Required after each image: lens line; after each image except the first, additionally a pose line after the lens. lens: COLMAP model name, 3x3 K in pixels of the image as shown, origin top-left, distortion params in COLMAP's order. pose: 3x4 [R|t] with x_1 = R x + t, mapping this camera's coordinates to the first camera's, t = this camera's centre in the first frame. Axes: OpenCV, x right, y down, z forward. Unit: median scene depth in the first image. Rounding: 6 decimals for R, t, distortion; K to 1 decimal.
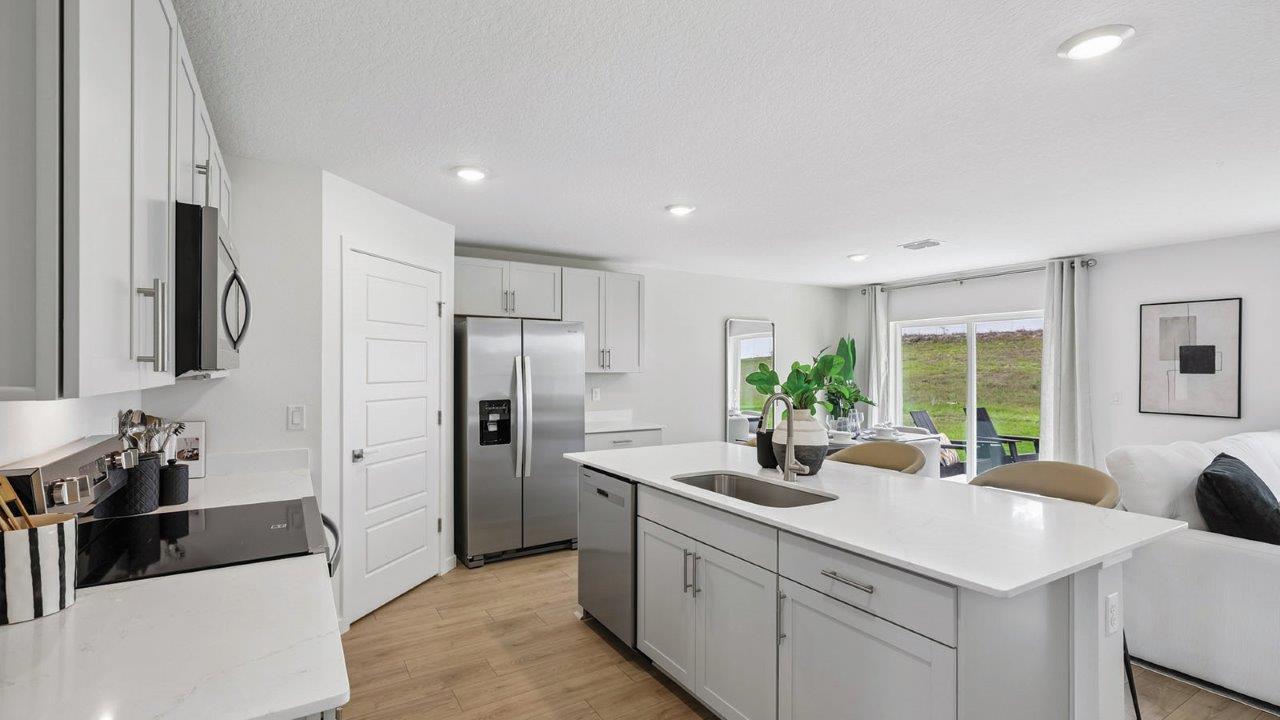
lens RADIAL K [[579.3, 0, 644.3], [0, 579.3, 363.2], [0, 0, 1]] dist [0.000601, 0.000171]
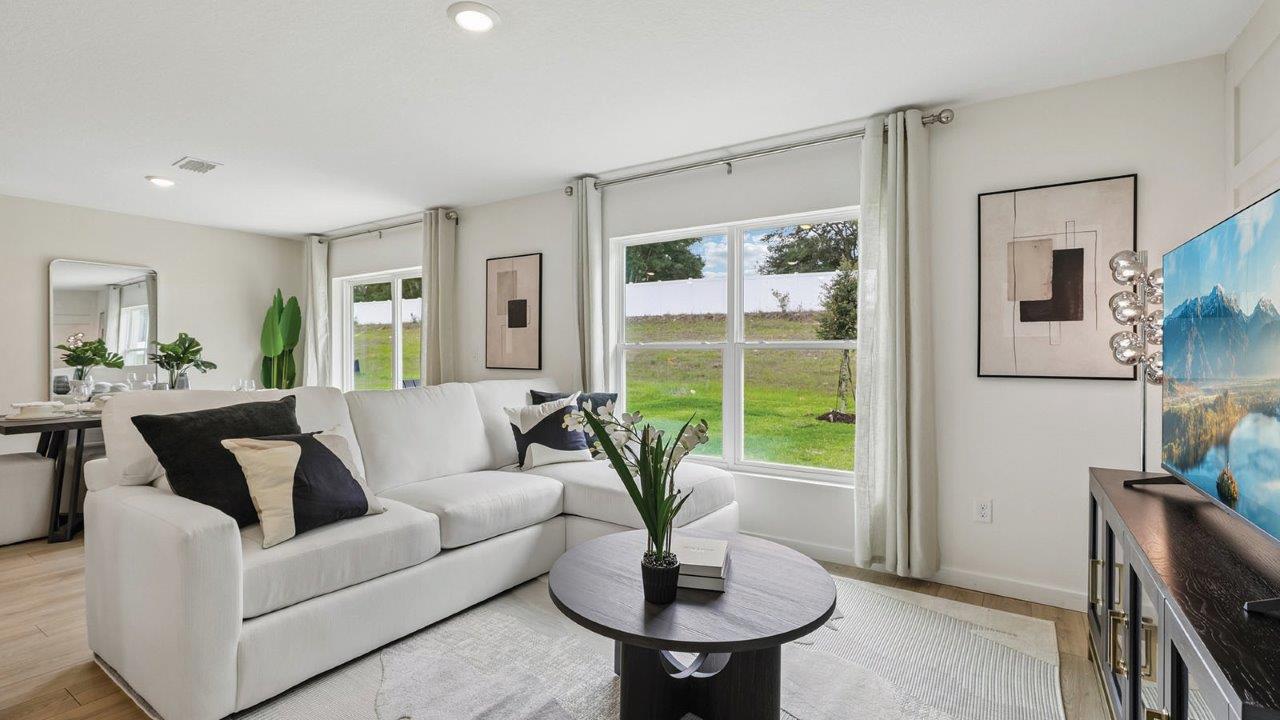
lens RADIAL K [[582.1, 0, 645.4], [0, 582.1, 355.7], [0, 0, 1]] dist [0.002135, 0.000084]
pose [[0.903928, -0.004568, 0.427660, 0.766906], [-0.000772, 0.999924, 0.012312, 0.058130], [-0.427684, -0.011460, 0.903856, -0.016293]]
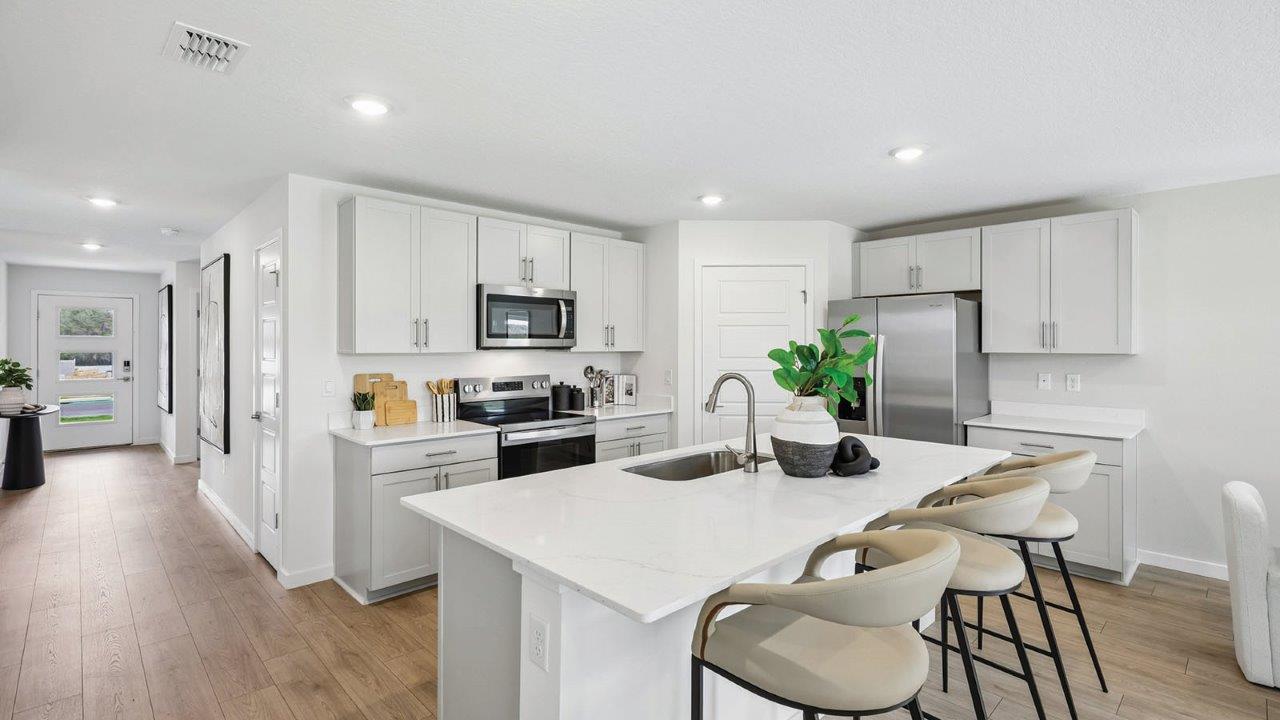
lens RADIAL K [[586.3, 0, 648.0], [0, 586.3, 346.0], [0, 0, 1]] dist [-0.000734, 0.000245]
pose [[0.218915, -0.001399, -0.975743, 0.681590], [0.006816, 0.999977, 0.000095, 0.004111], [0.975720, -0.006671, 0.218920, 0.397611]]
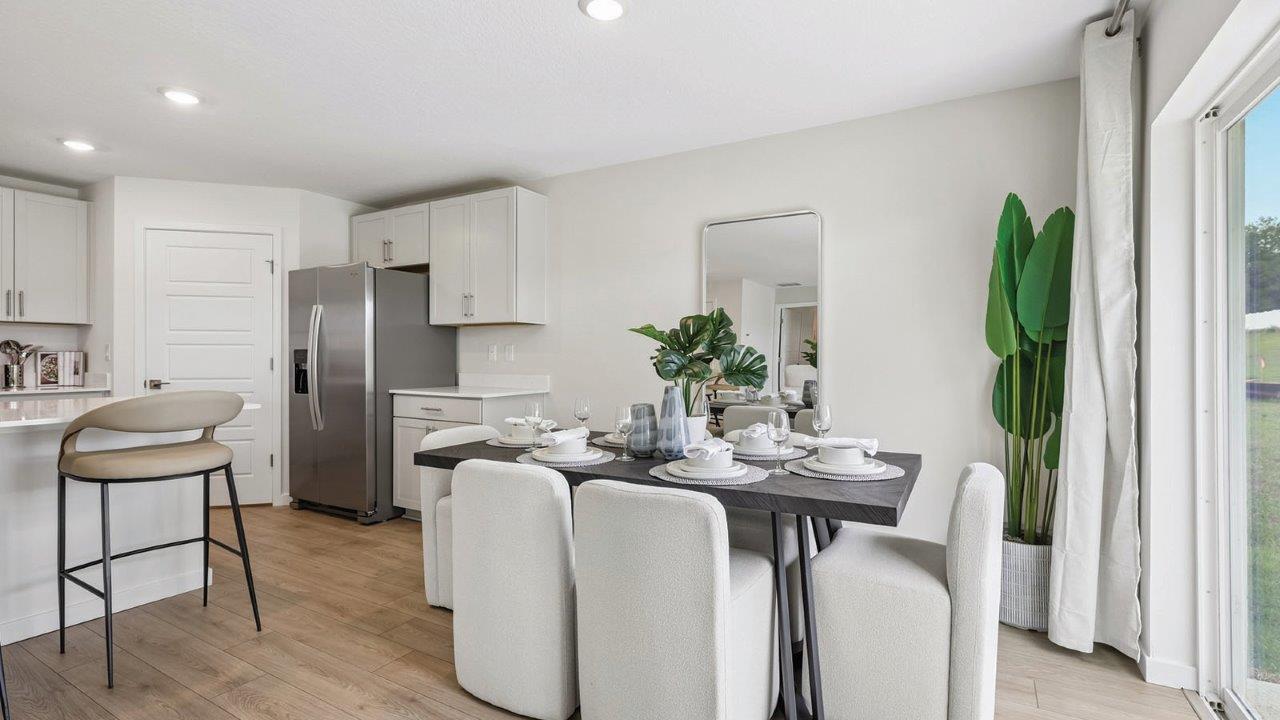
lens RADIAL K [[582.1, 0, 645.4], [0, 582.1, 355.7], [0, 0, 1]] dist [0.002135, 0.000084]
pose [[0.478422, -0.001500, -0.878129, 0.907862], [0.005713, 0.999983, 0.001405, 0.074500], [0.878111, -0.005689, 0.478423, 1.013248]]
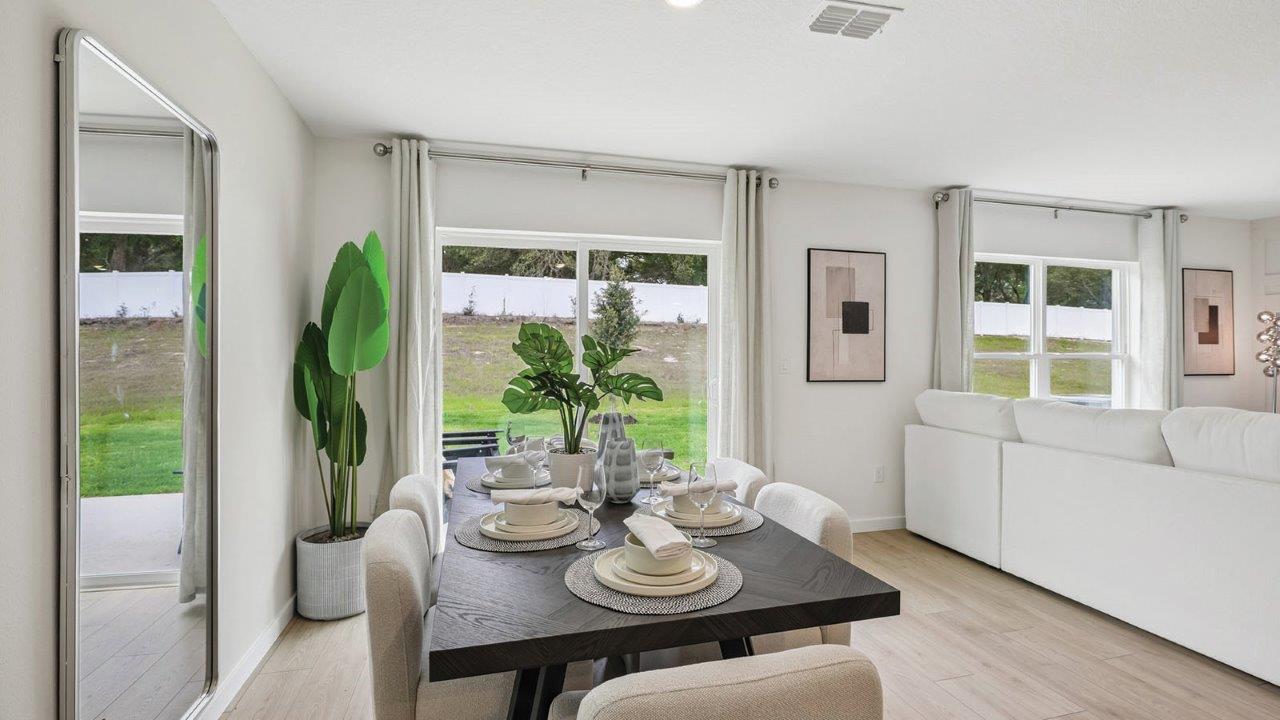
lens RADIAL K [[582.1, 0, 645.4], [0, 582.1, 355.7], [0, 0, 1]] dist [0.002135, 0.000084]
pose [[0.280464, -0.002054, 0.959862, 0.012892], [-0.007068, 0.999966, 0.004205, 0.053350], [-0.959839, -0.007964, 0.280440, 1.126178]]
